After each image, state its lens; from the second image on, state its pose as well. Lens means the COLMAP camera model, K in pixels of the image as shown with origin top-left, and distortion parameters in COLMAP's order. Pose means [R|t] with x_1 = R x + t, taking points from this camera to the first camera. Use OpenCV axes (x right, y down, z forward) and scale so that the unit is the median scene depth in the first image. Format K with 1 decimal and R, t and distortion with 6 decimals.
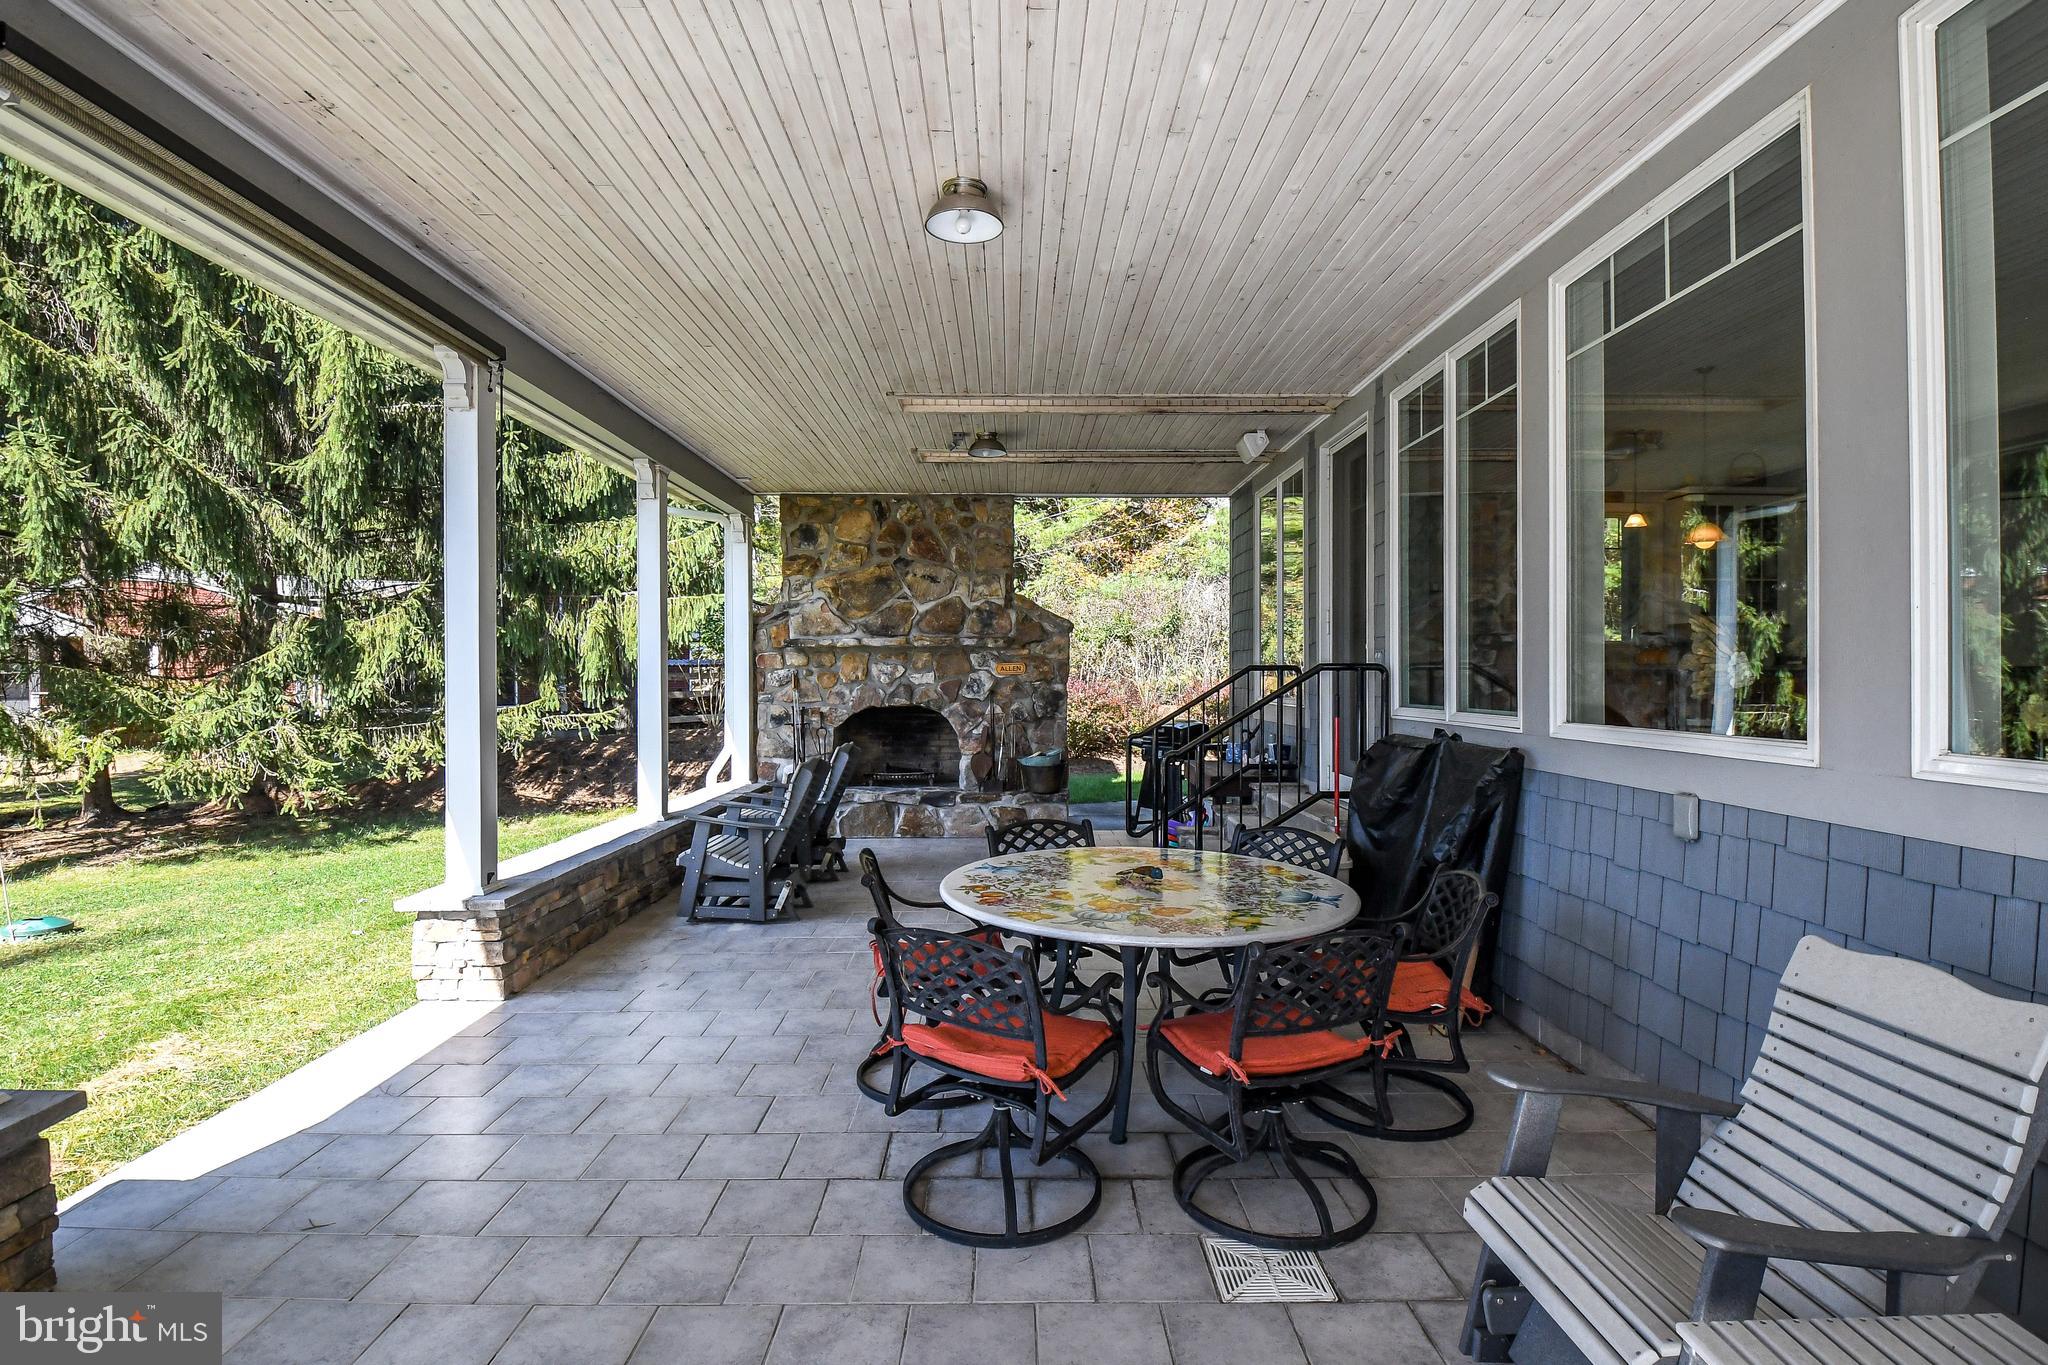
lens RADIAL K [[914.0, 0, 1024.0], [0, 914.0, 682.5], [0, 0, 1]] dist [0.013854, -0.023981]
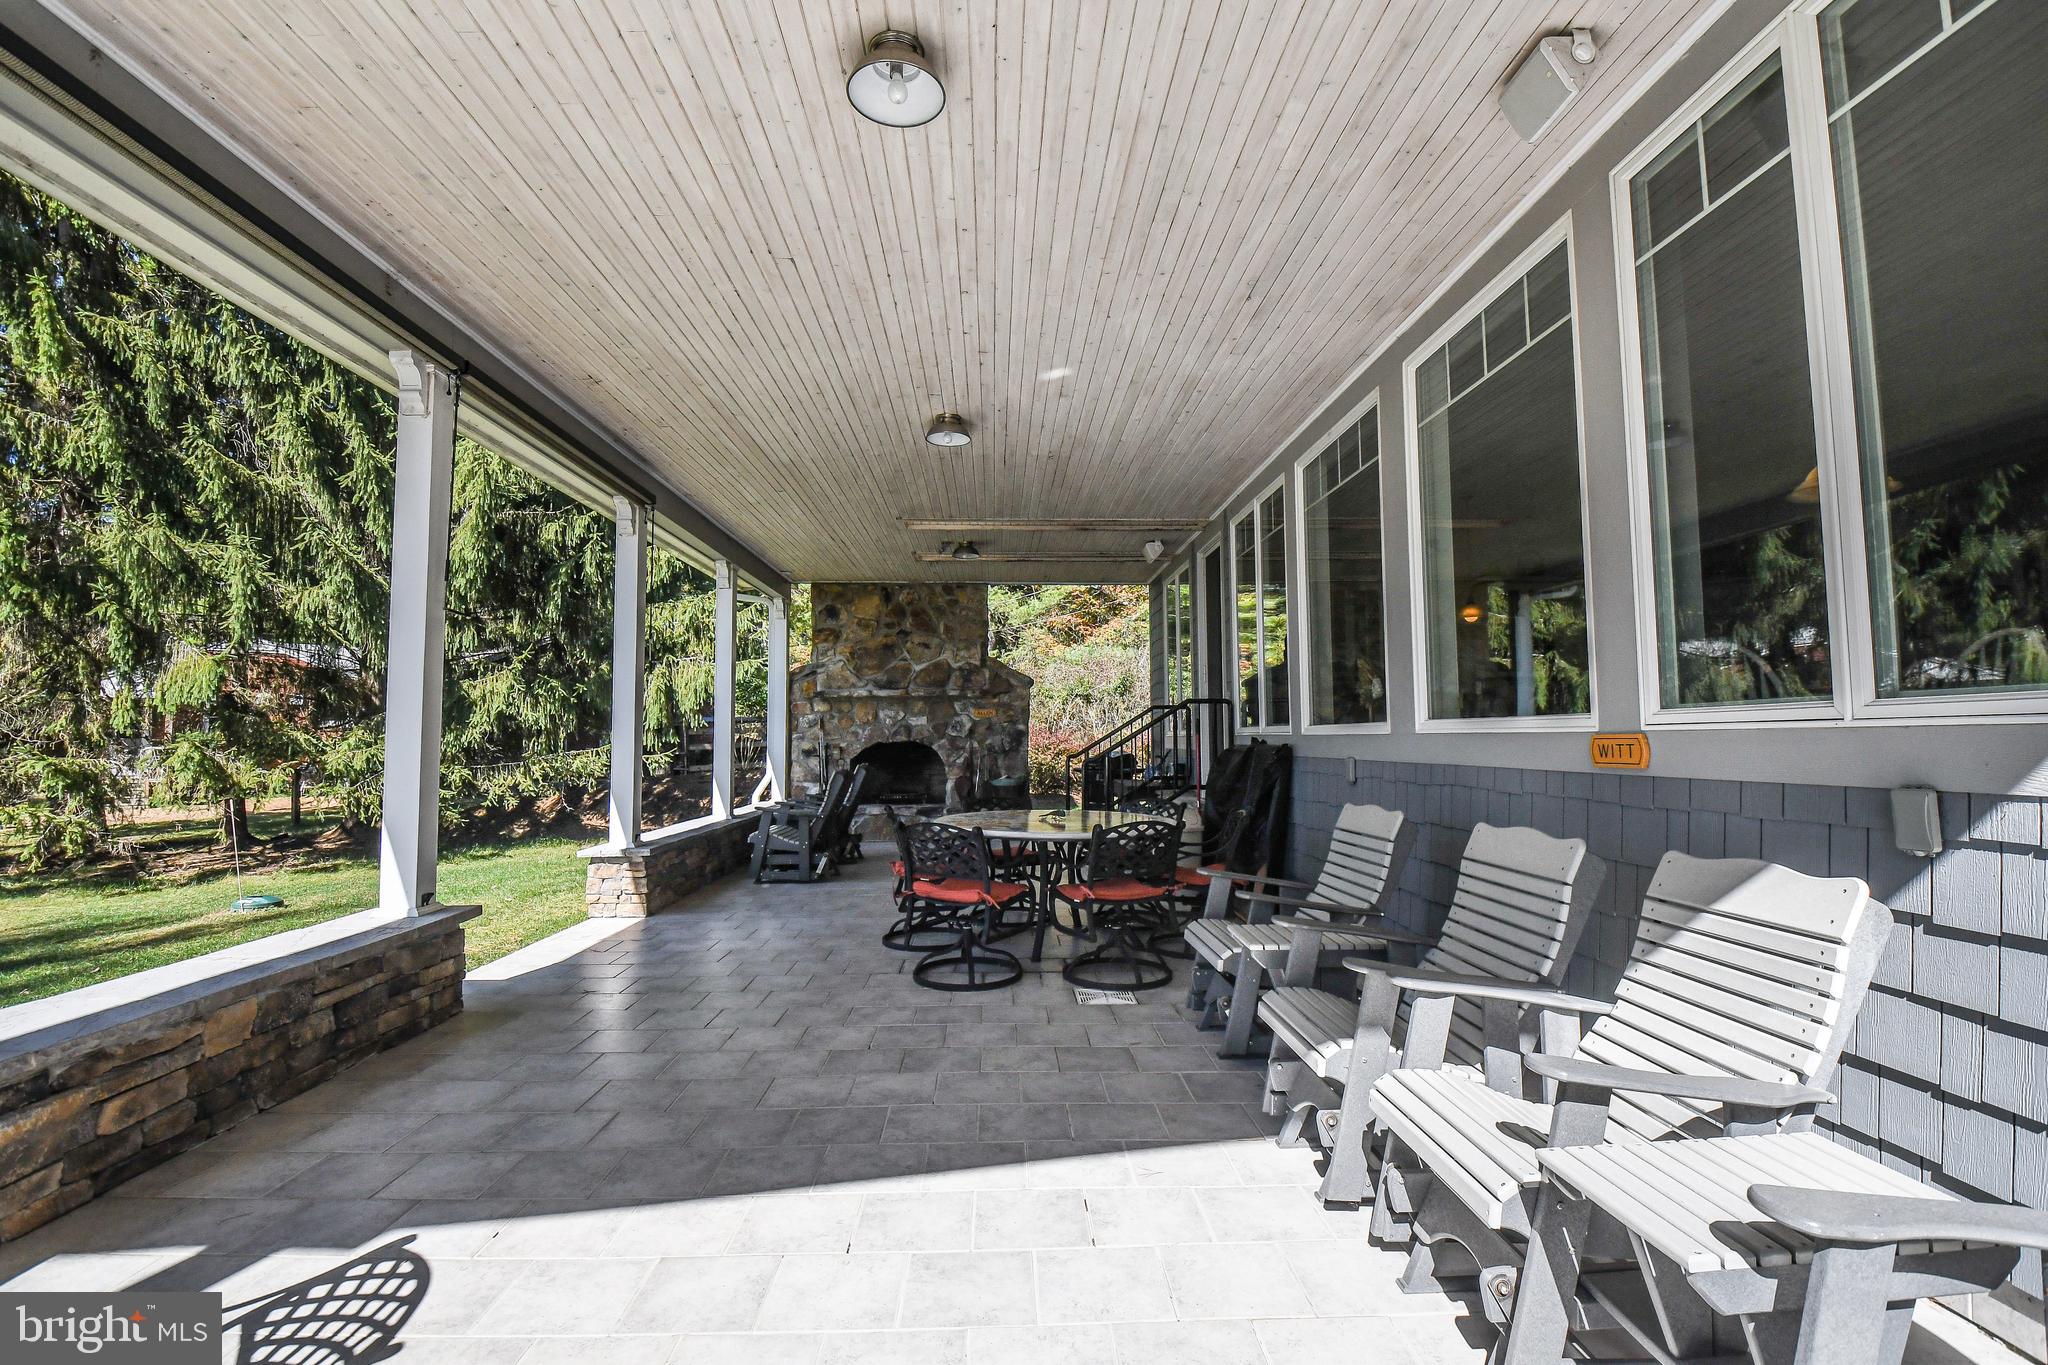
lens RADIAL K [[914.0, 0, 1024.0], [0, 914.0, 682.5], [0, 0, 1]] dist [0.013854, -0.023981]
pose [[0.999917, -0.003301, 0.012457, 0.025498], [0.004299, 0.996704, -0.081013, 0.048121], [-0.012149, 0.081059, 0.996635, -0.320817]]
